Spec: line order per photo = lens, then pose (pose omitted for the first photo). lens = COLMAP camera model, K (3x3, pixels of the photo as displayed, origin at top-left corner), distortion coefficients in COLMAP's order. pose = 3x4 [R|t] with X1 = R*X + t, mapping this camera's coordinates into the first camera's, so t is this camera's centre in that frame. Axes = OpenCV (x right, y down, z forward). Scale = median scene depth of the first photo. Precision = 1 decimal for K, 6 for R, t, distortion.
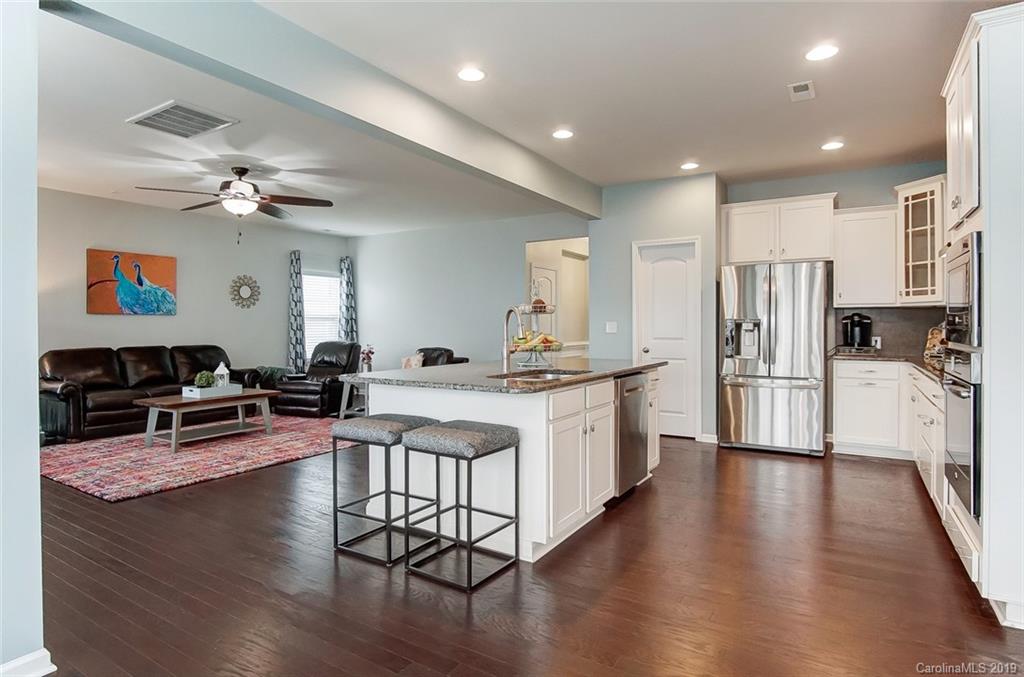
lens RADIAL K [[562.3, 0, 510.4], [0, 562.3, 328.9], [0, 0, 1]] dist [-0.027372, 0.005193]
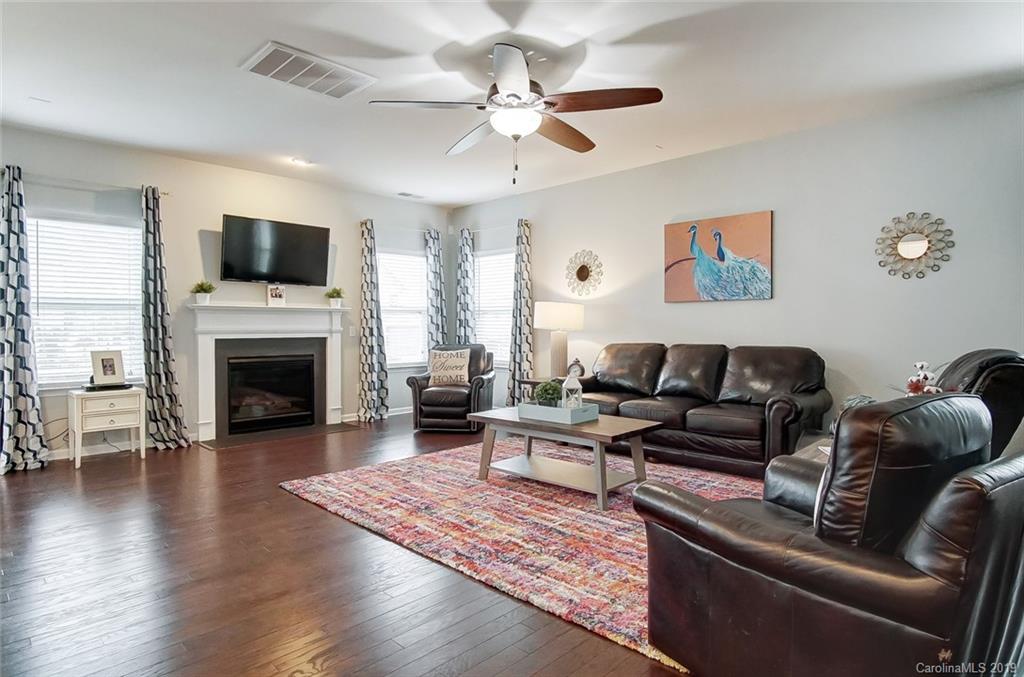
lens RADIAL K [[562.3, 0, 500.7], [0, 562.3, 331.3], [0, 0, 1]] dist [-0.027372, 0.005193]
pose [[-0.217531, 0.009969, -0.976002, 0.141218], [-0.003422, 0.999934, 0.010976, 0.009165], [0.976047, 0.005728, -0.217483, 1.133427]]
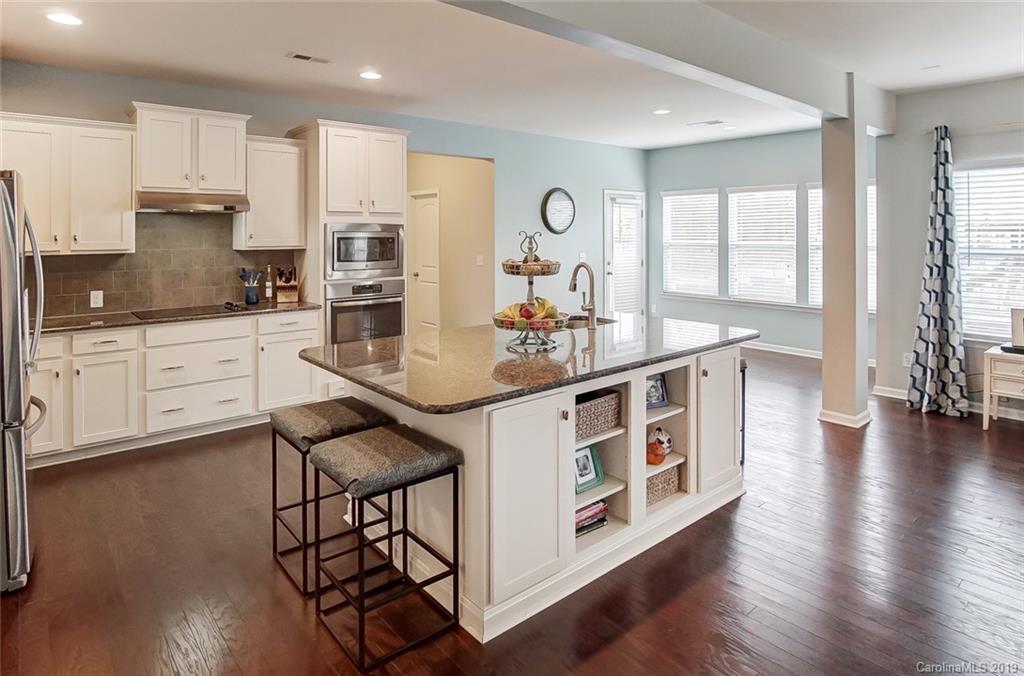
lens RADIAL K [[562.3, 0, 510.4], [0, 562.3, 240.9], [0, 0, 1]] dist [-0.027372, 0.005193]
pose [[-0.956243, 0.001686, 0.292569, -0.104593], [0.006358, 0.999867, 0.015019, -0.060349], [-0.292504, 0.016222, -0.956127, 1.285930]]
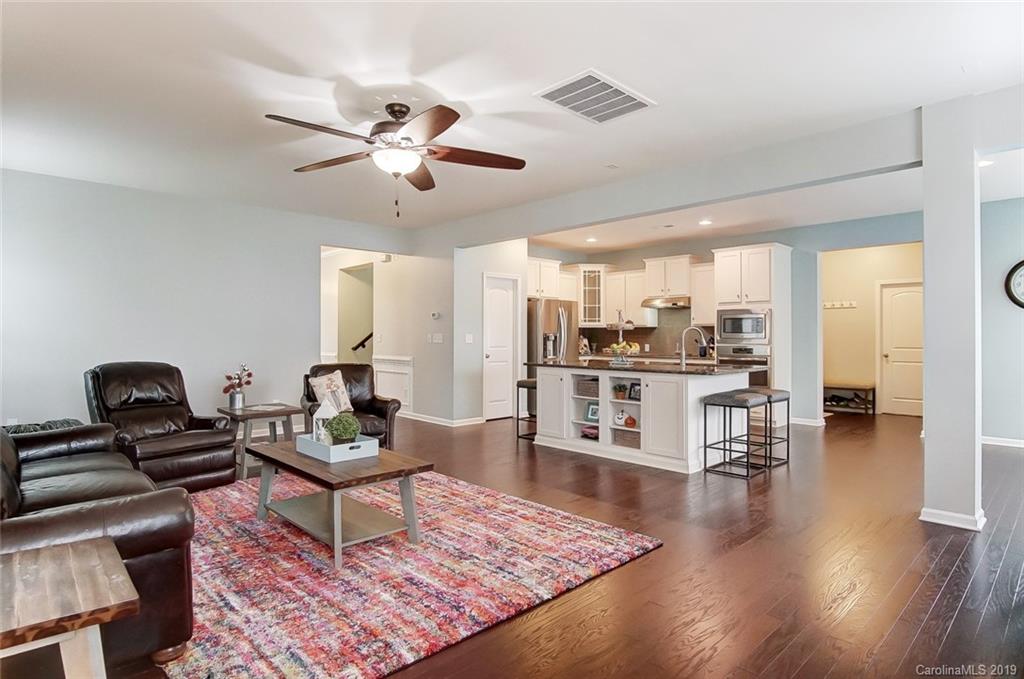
lens RADIAL K [[561.0, 0, 511.7], [0, 561.0, 333.9], [0, 0, 1]] dist [-0.025081, 0.004437]
pose [[0.241439, 0.006424, 0.970395, -1.123795], [0.003234, 0.999967, -0.007425, -0.004074], [-0.970411, 0.004930, 0.241410, 0.707665]]
